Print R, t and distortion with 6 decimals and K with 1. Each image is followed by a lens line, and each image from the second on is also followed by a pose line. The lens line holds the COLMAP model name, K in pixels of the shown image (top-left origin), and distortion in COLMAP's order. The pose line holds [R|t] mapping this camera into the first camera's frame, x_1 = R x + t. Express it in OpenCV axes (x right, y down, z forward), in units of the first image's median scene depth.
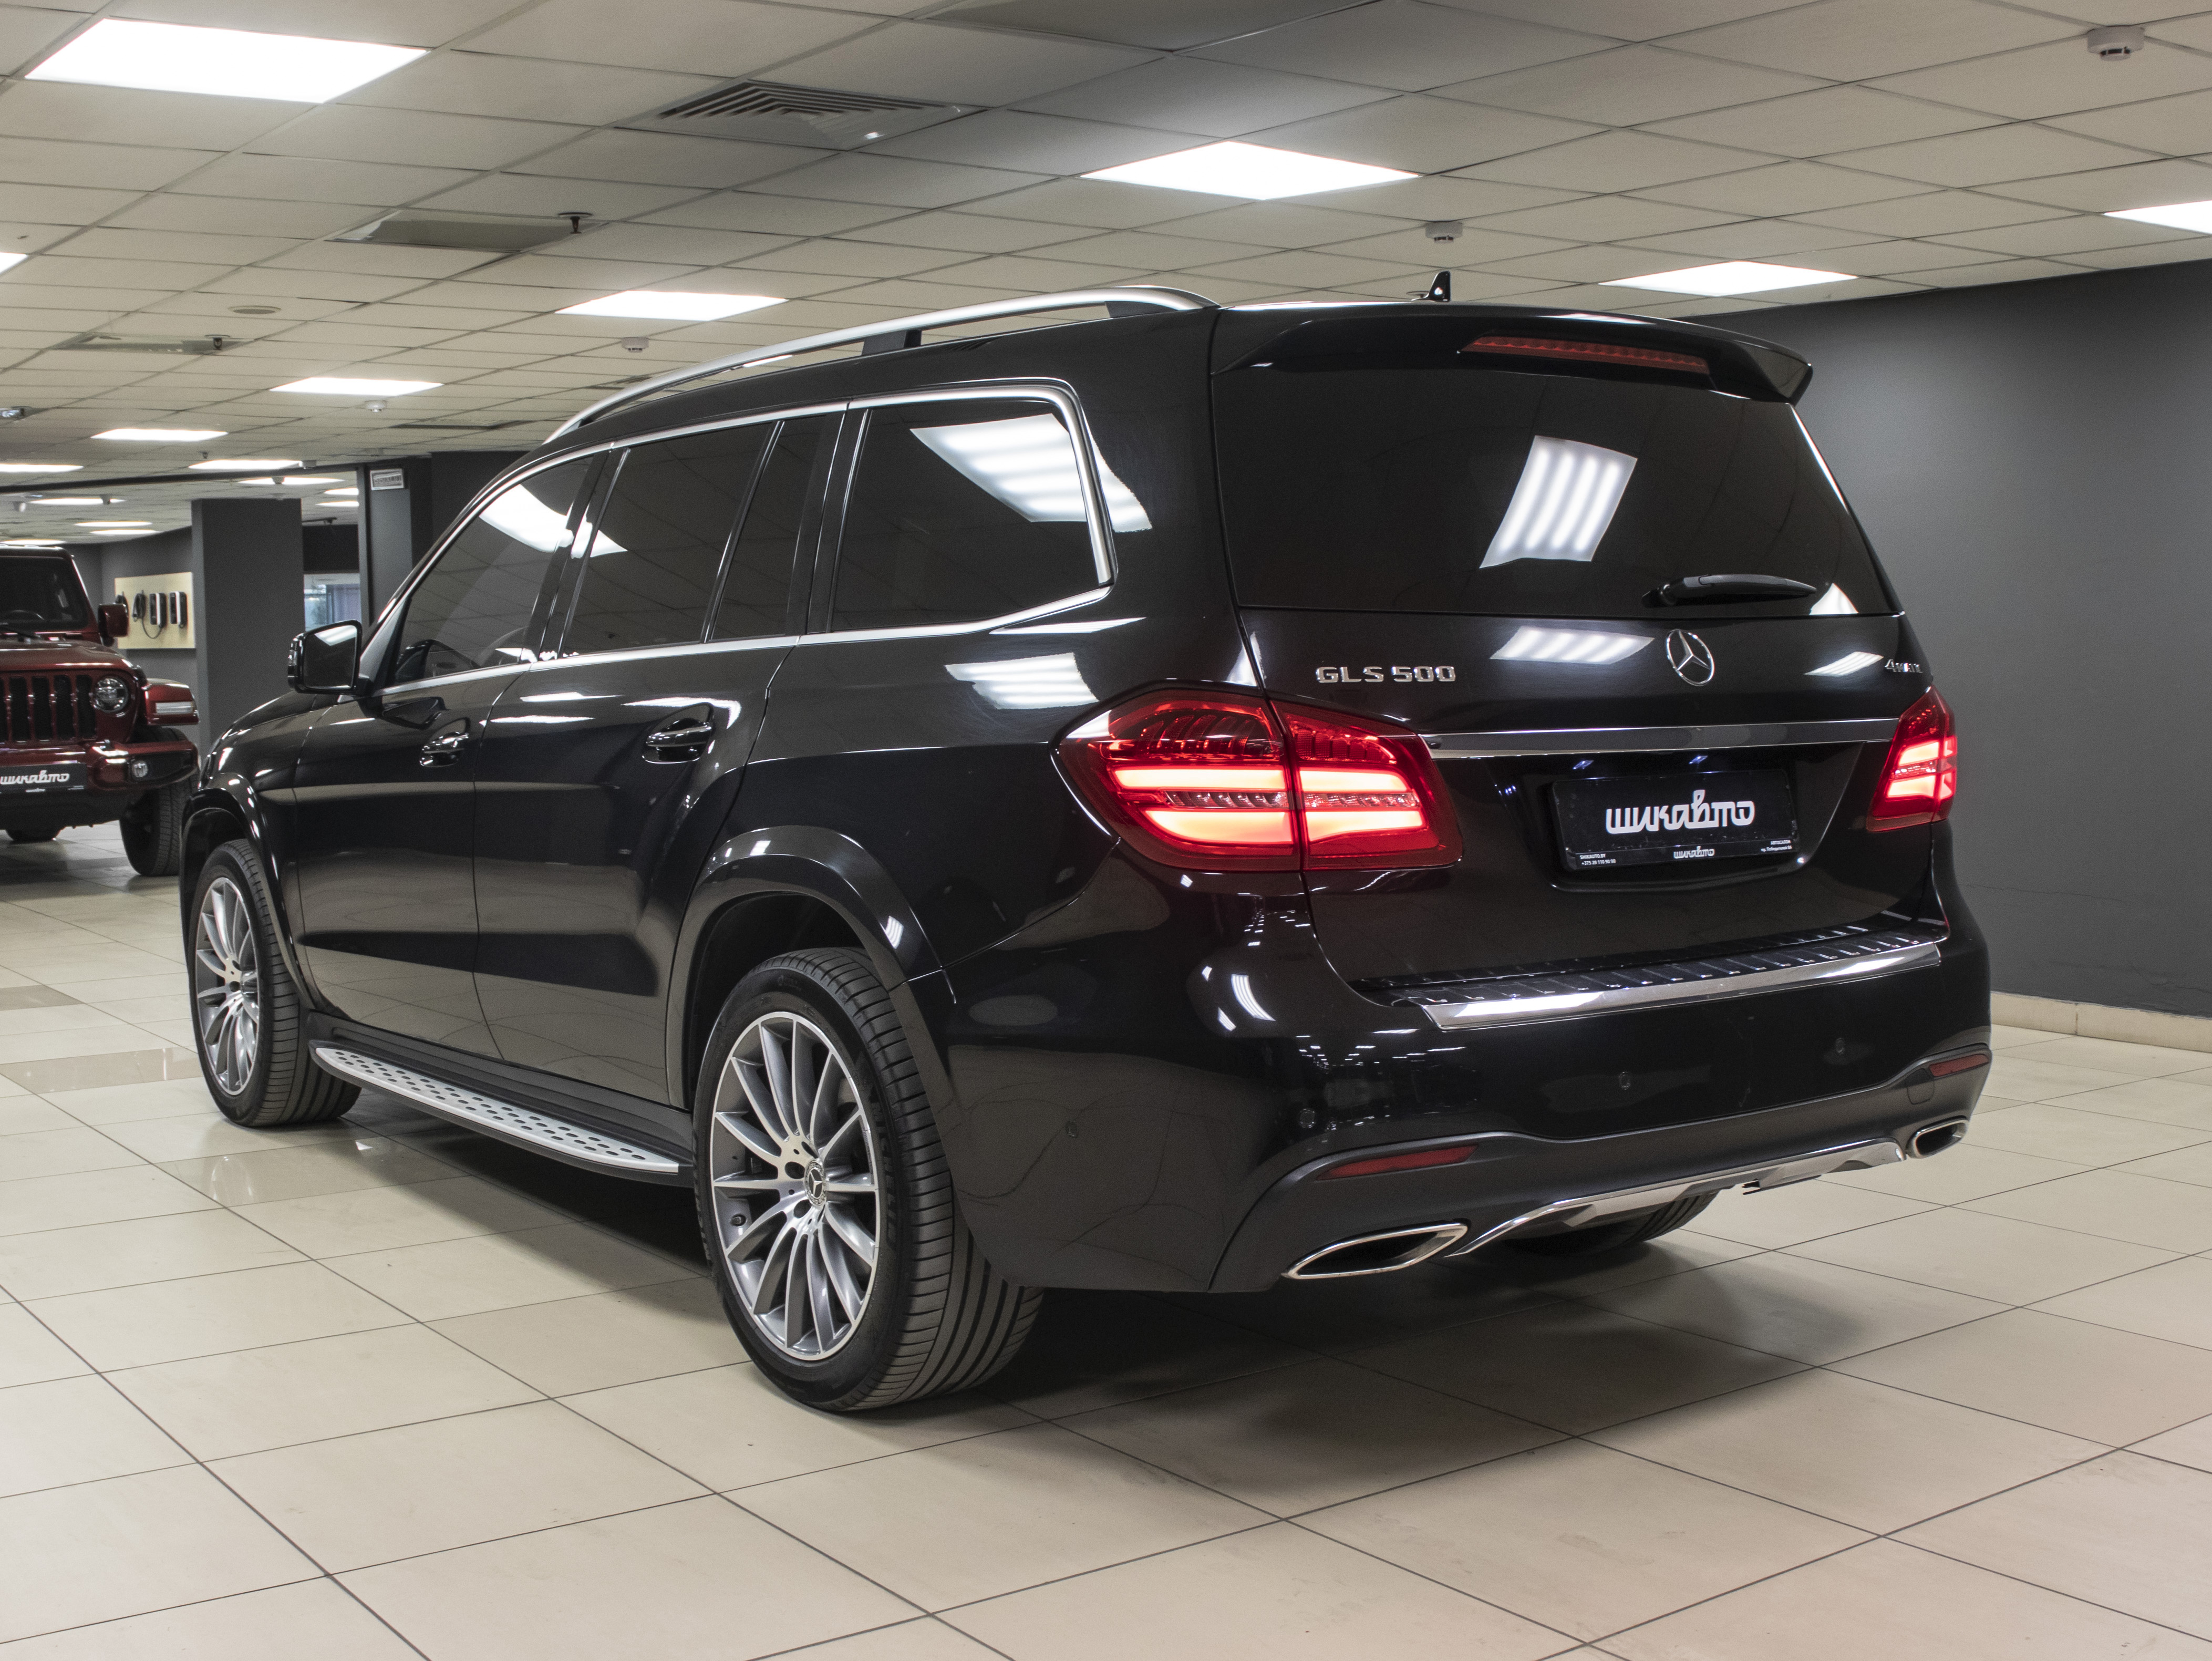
lens RADIAL K [[2573.3, 0, 1104.6], [0, 2573.3, 967.4], [0, 0, 1]] dist [-0.179754, 0.039692]
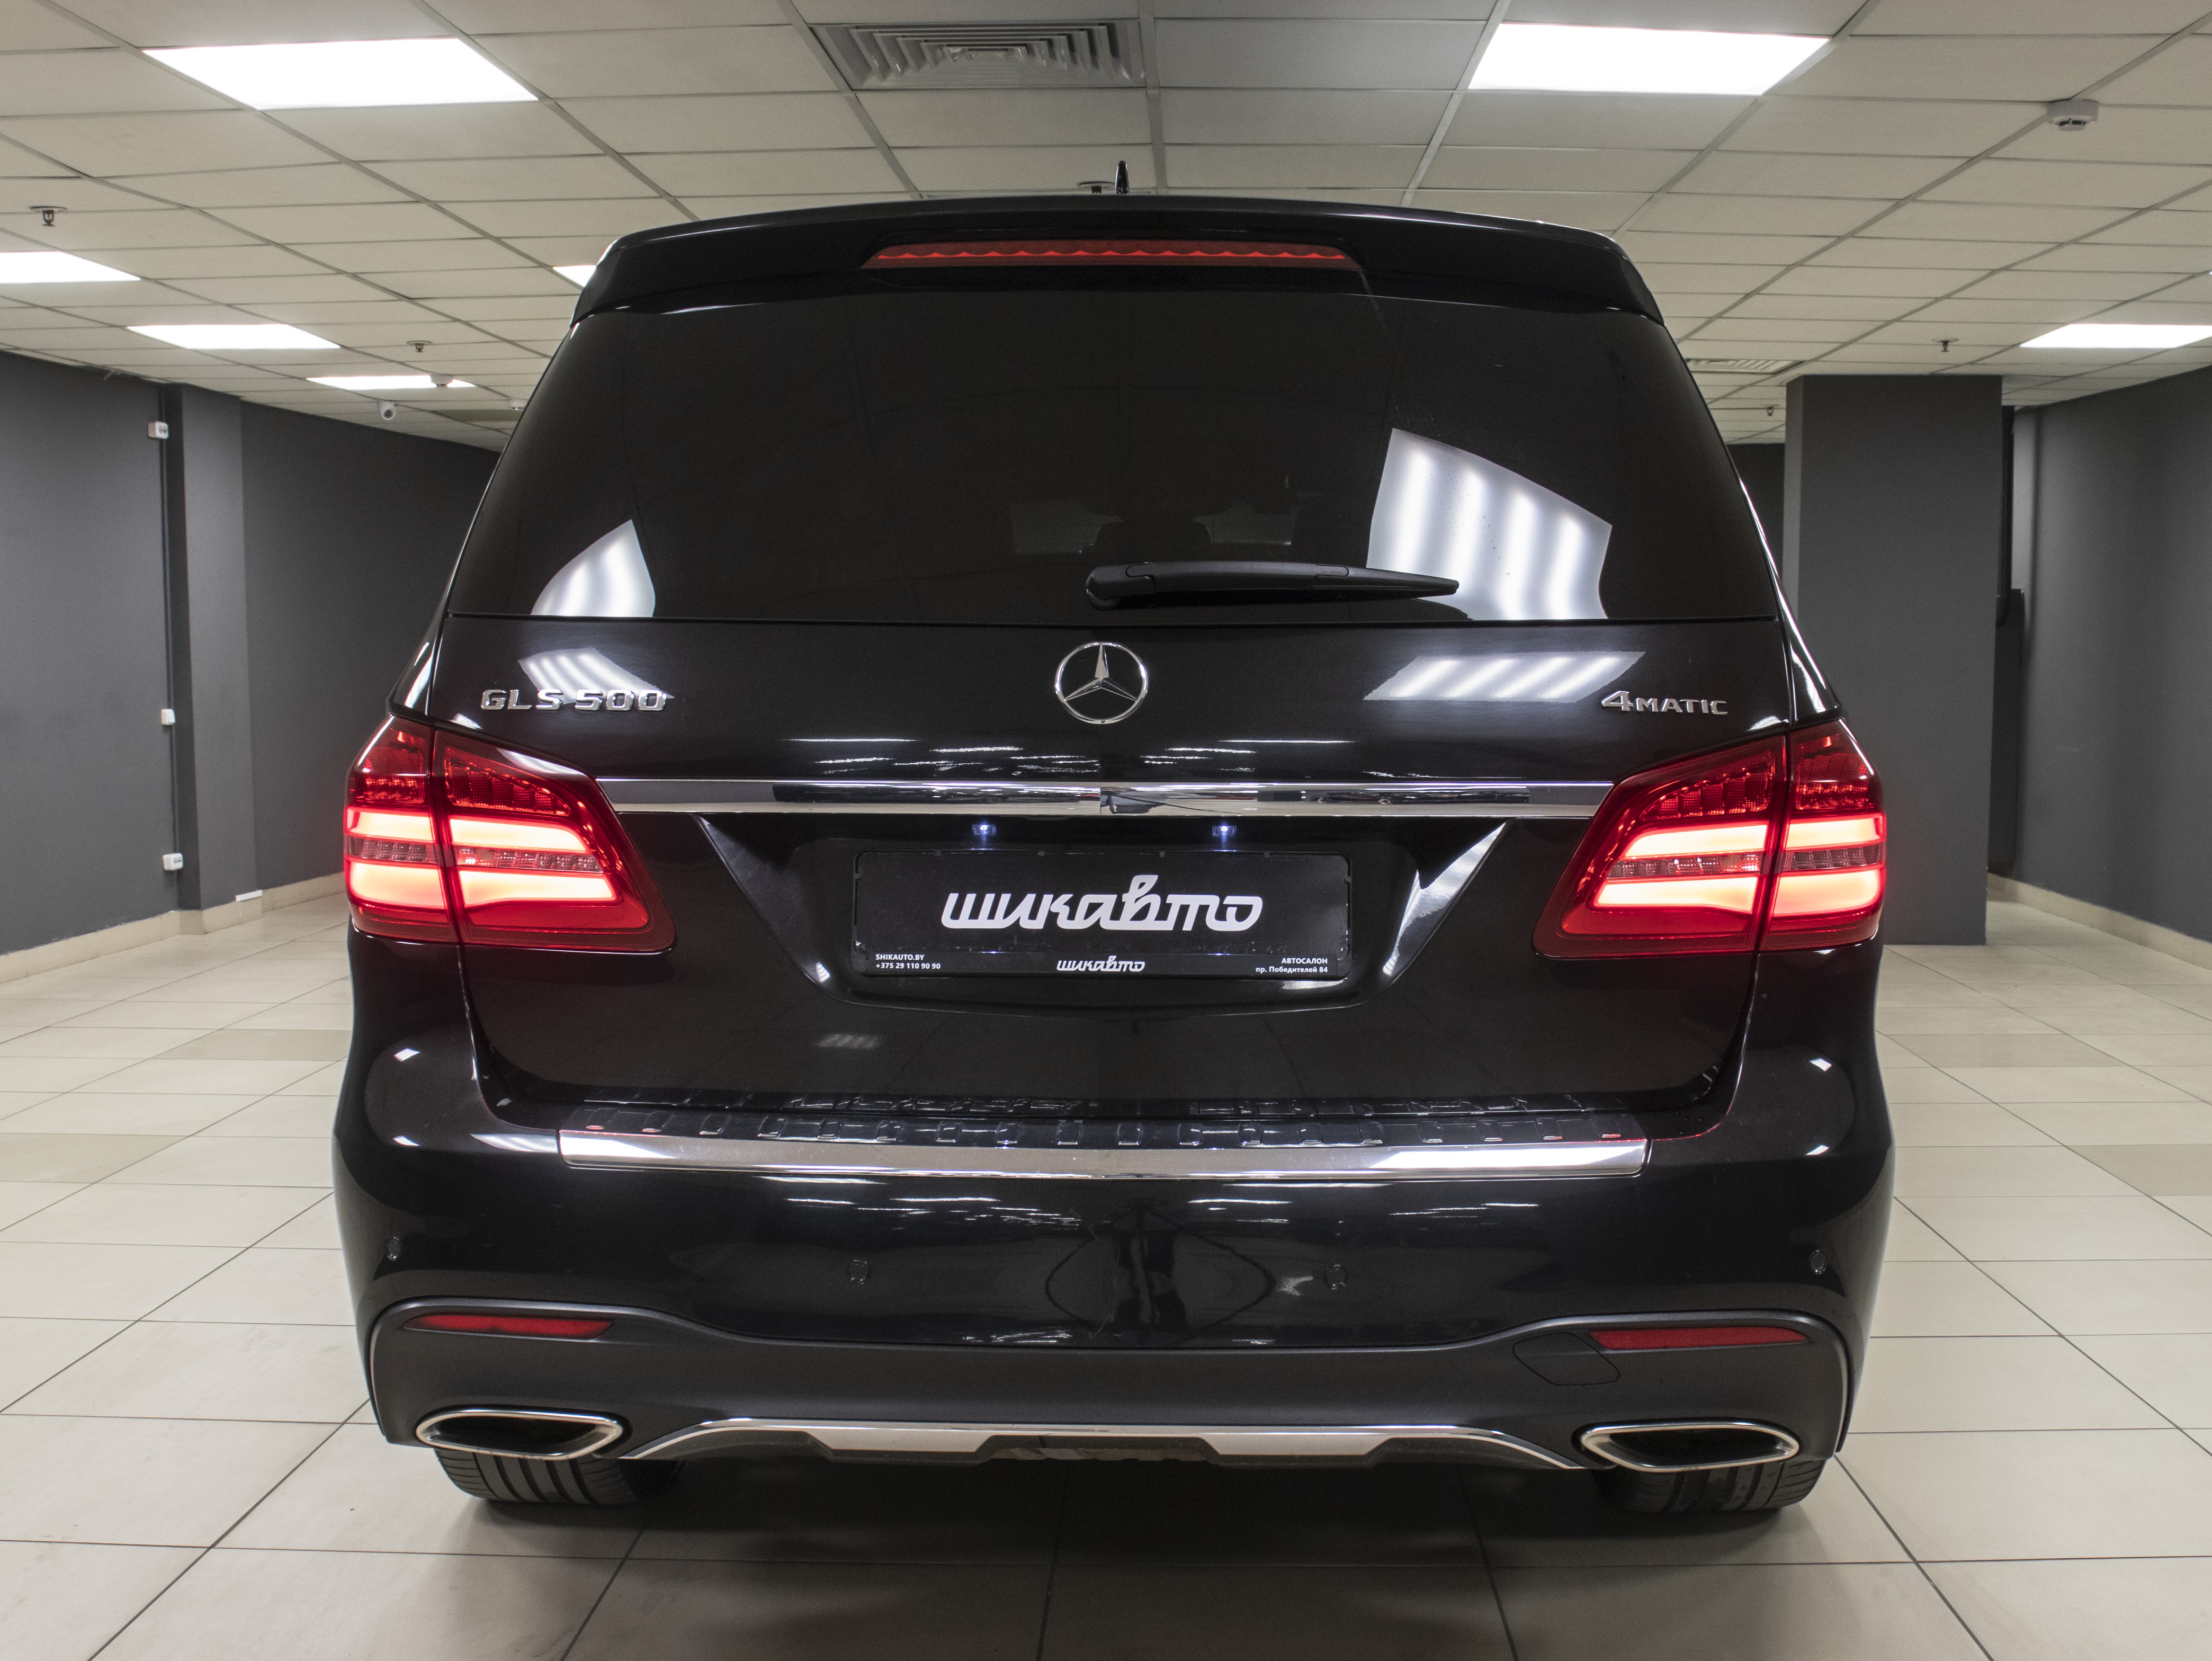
lens RADIAL K [[2573.4, 0, 1104.6], [0, 2573.4, 967.4], [0, 0, 1]] dist [-0.179754, 0.039692]
pose [[0.799879, 0.086611, -0.593879, 0.646822], [-0.087827, 0.995772, 0.026932, -0.063146], [0.593701, 0.030617, 0.804103, 0.439125]]
